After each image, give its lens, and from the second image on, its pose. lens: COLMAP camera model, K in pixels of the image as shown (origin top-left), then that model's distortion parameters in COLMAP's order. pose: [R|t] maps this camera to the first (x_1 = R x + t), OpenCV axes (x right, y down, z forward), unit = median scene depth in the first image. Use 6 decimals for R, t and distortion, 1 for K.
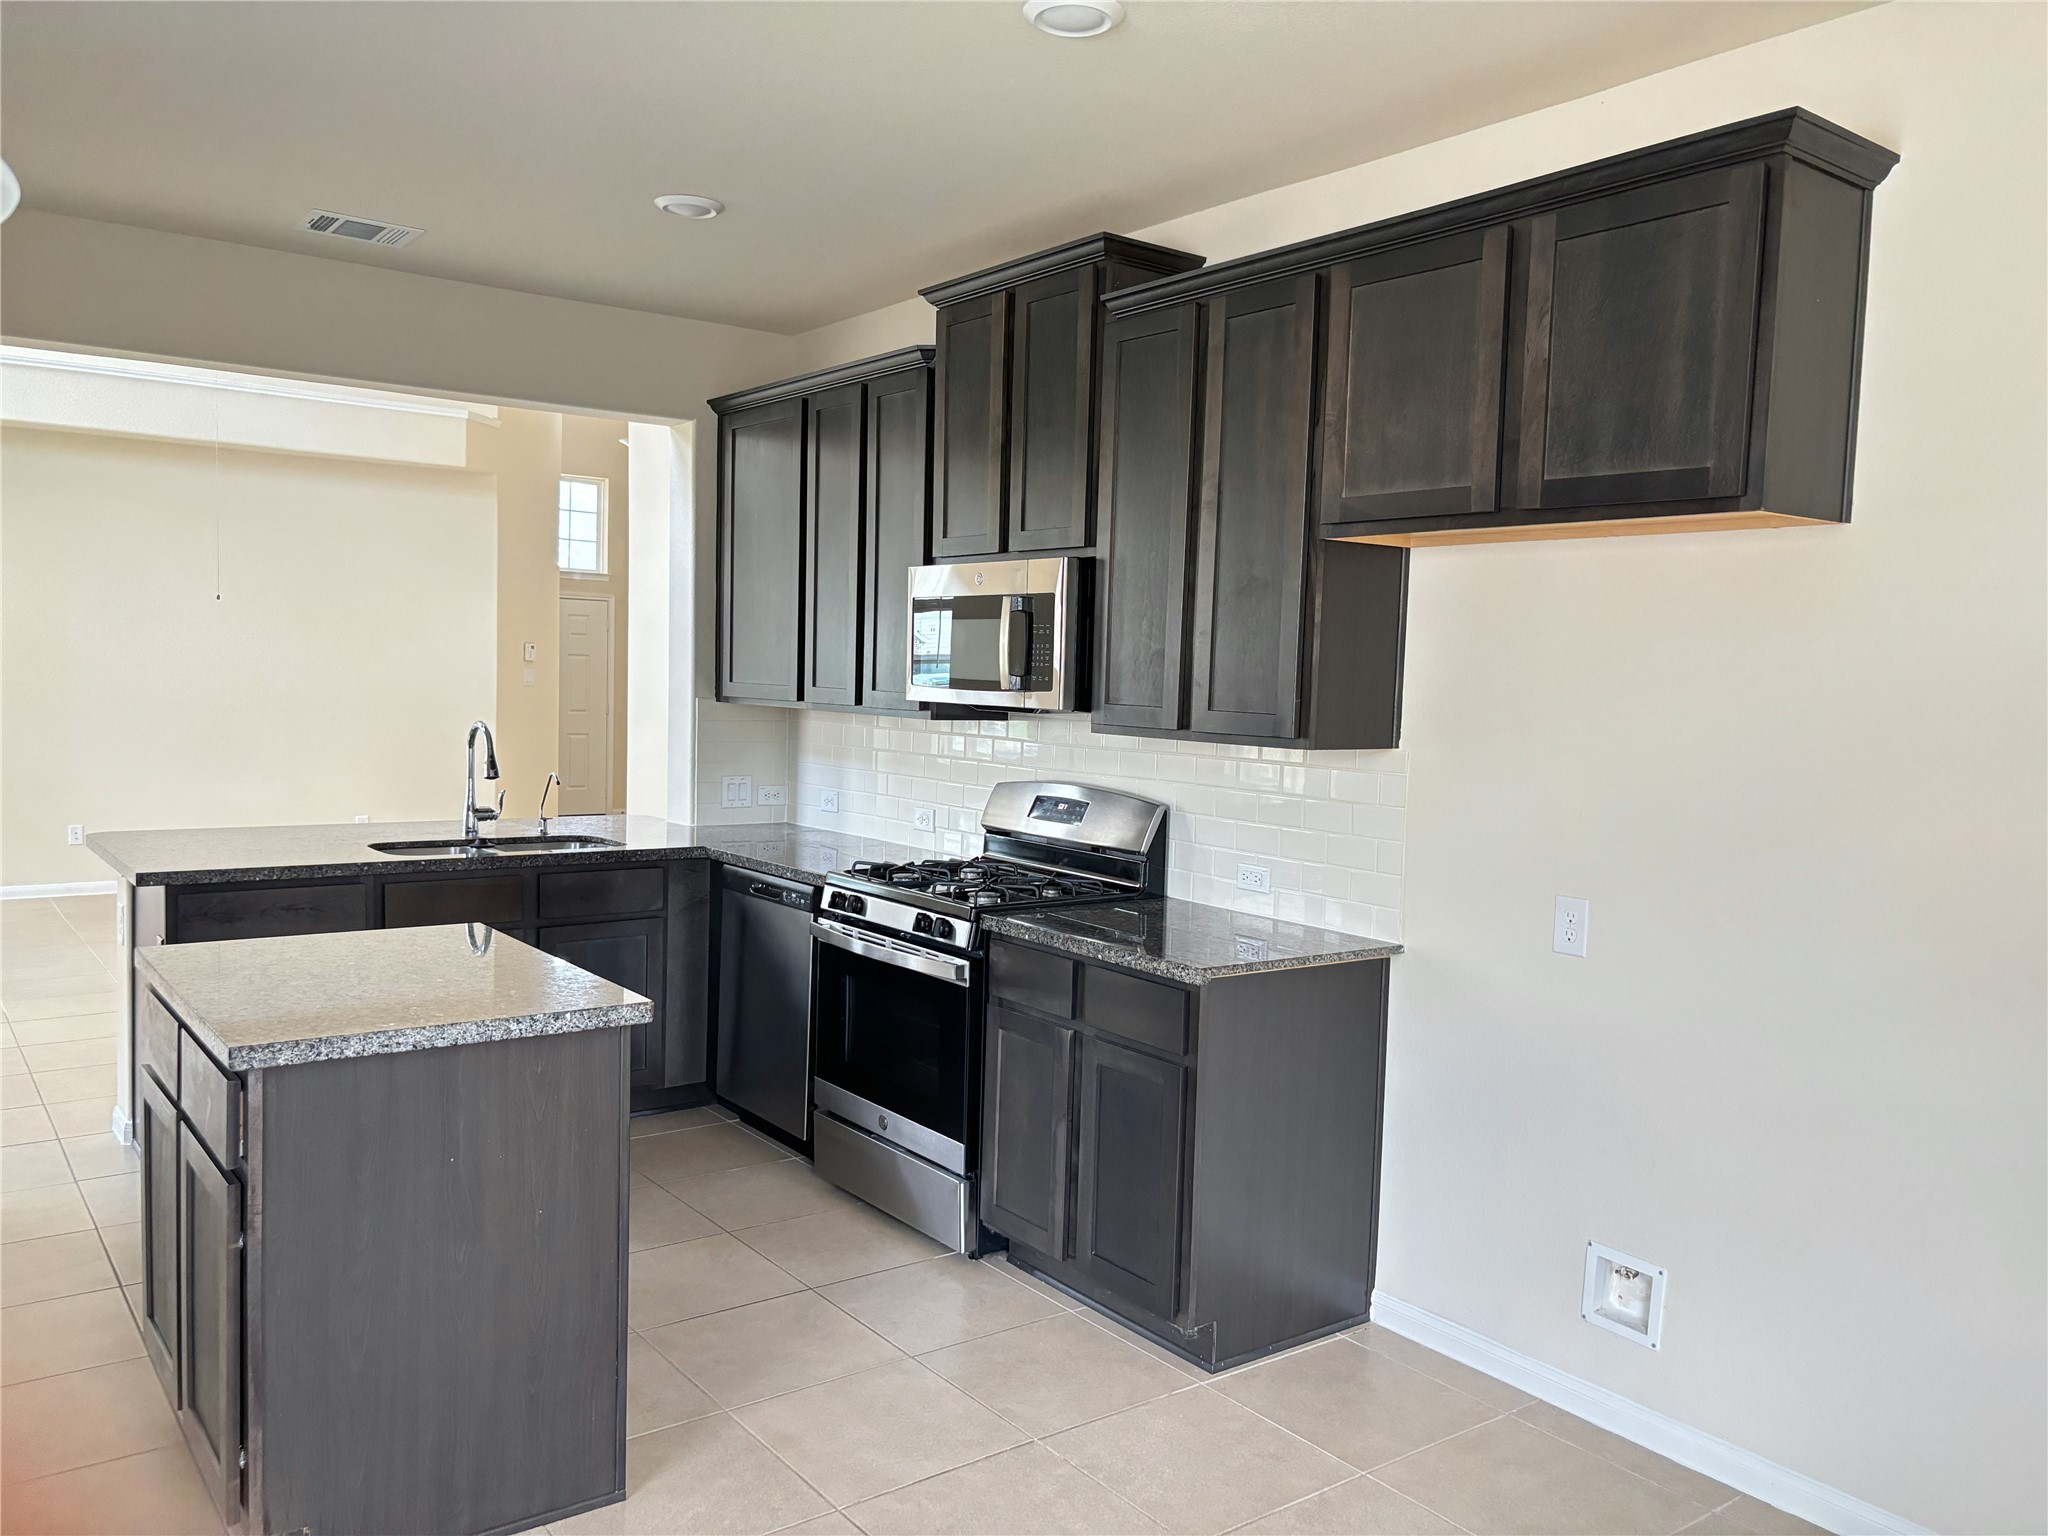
lens RADIAL K [[1545.7, 0, 1024.0], [0, 1545.7, 768.0], [0, 0, 1]] dist [0.004616, -0.000596]
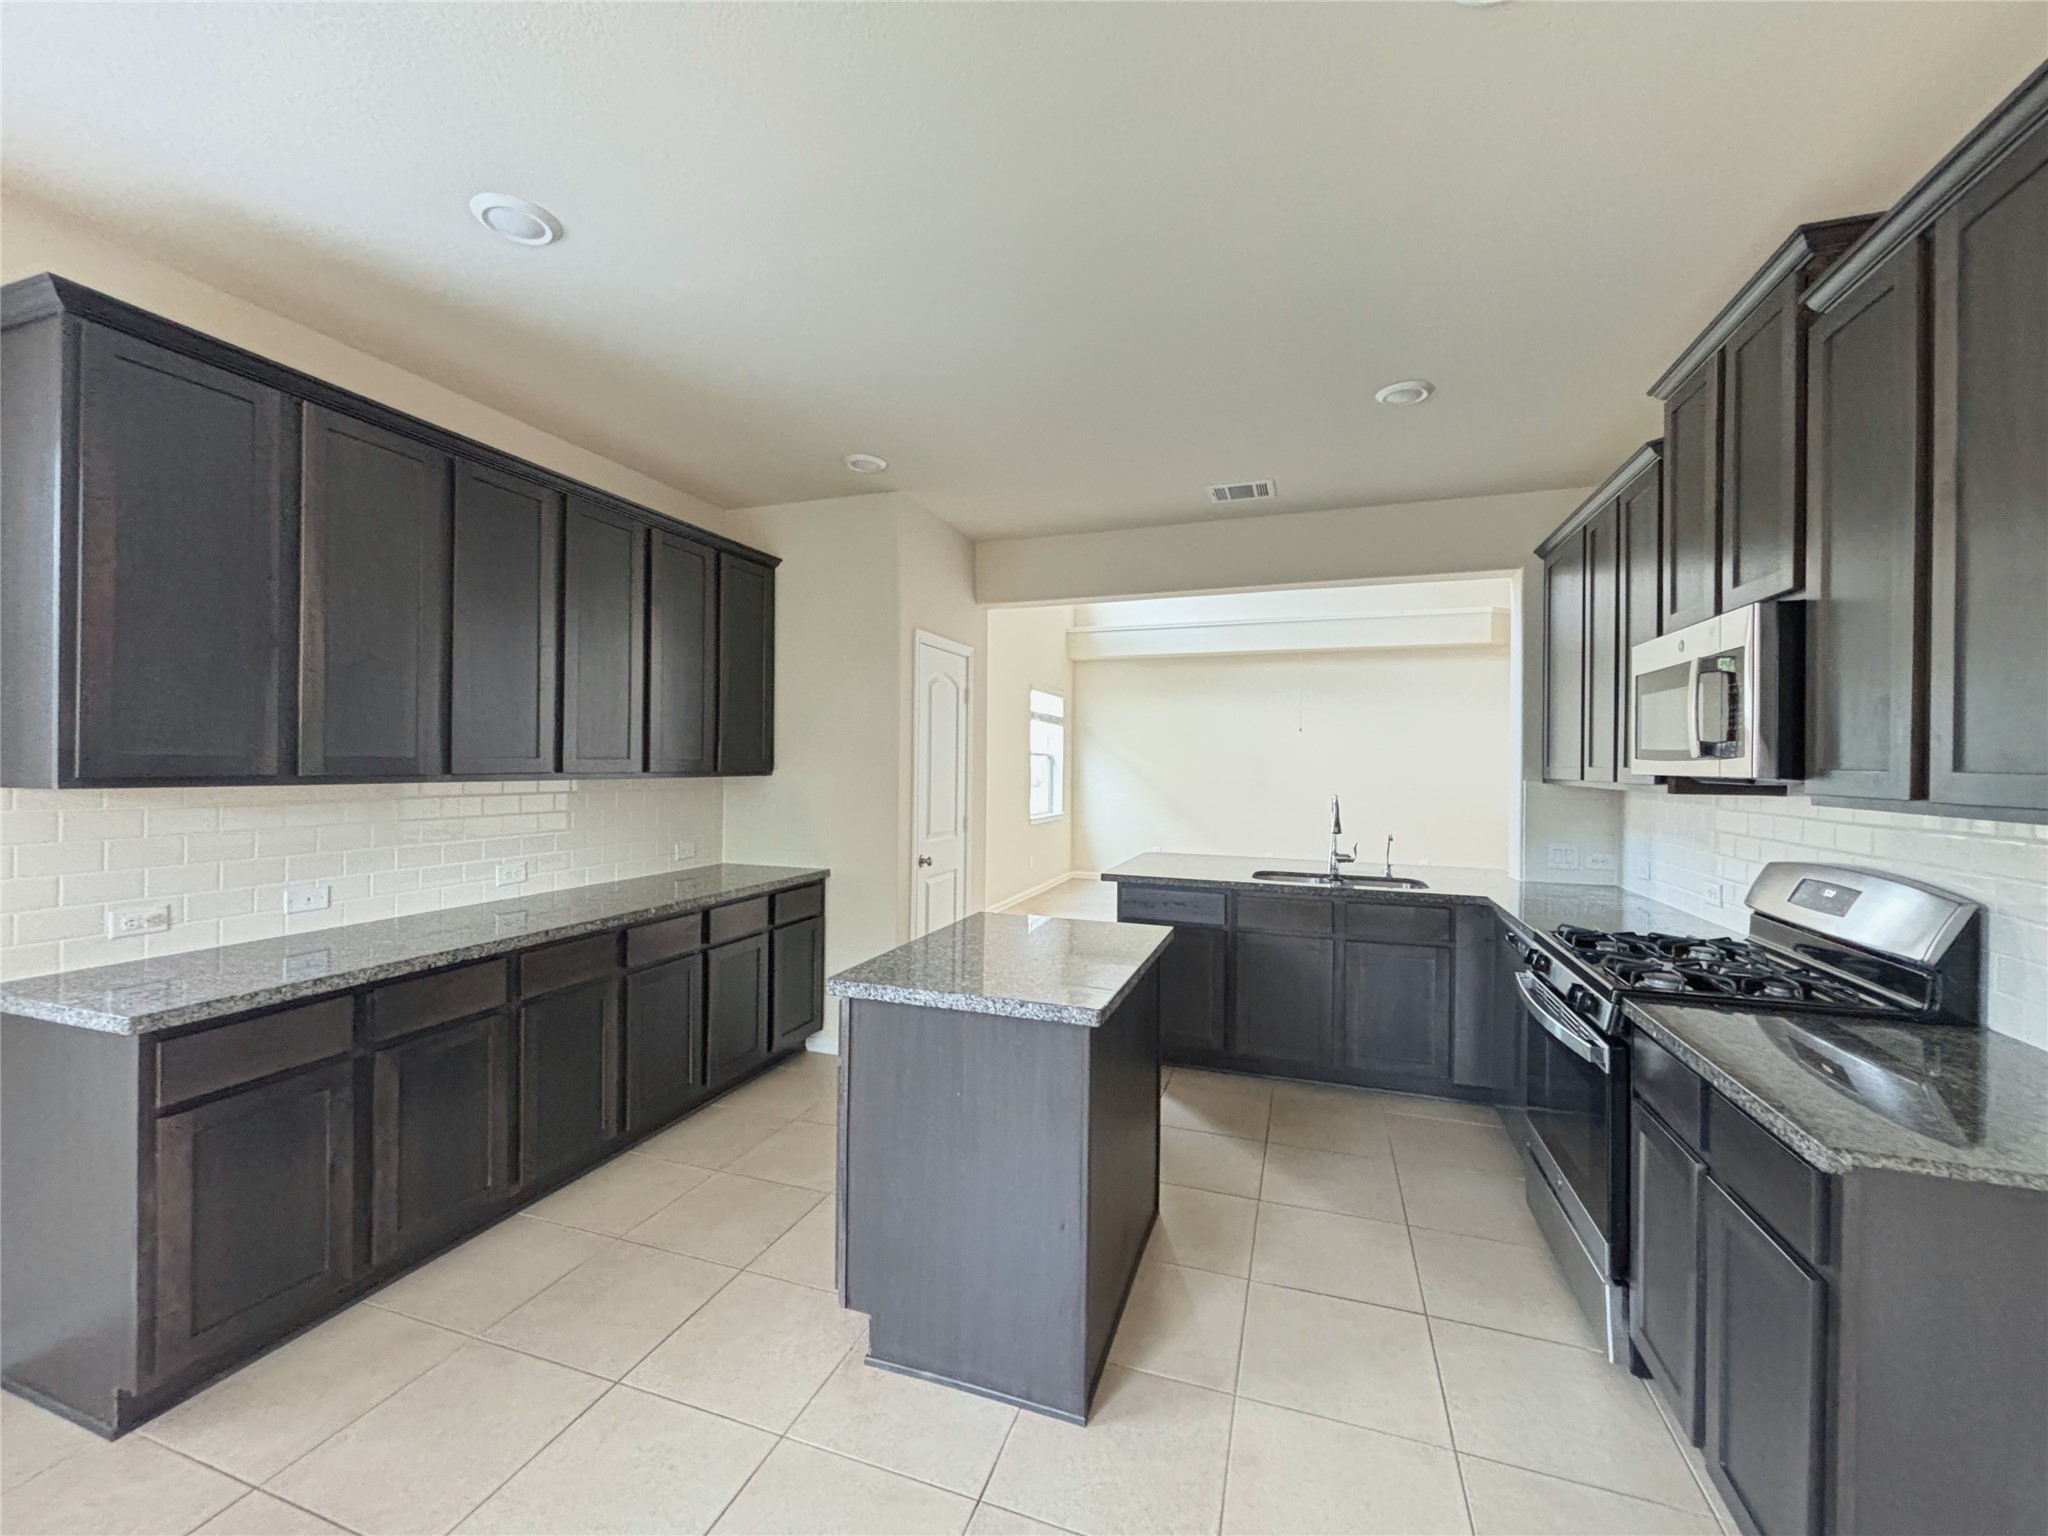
lens RADIAL K [[820.7, 0, 1017.3], [0, 820.7, 760.5], [0, 0, 1]] dist [-0.003240, -0.000337]
pose [[0.545244, -0.029130, -0.837771, 0.169085], [-0.044342, 0.996995, -0.063525, 0.000155], [0.837104, 0.071785, 0.542313, 0.367324]]
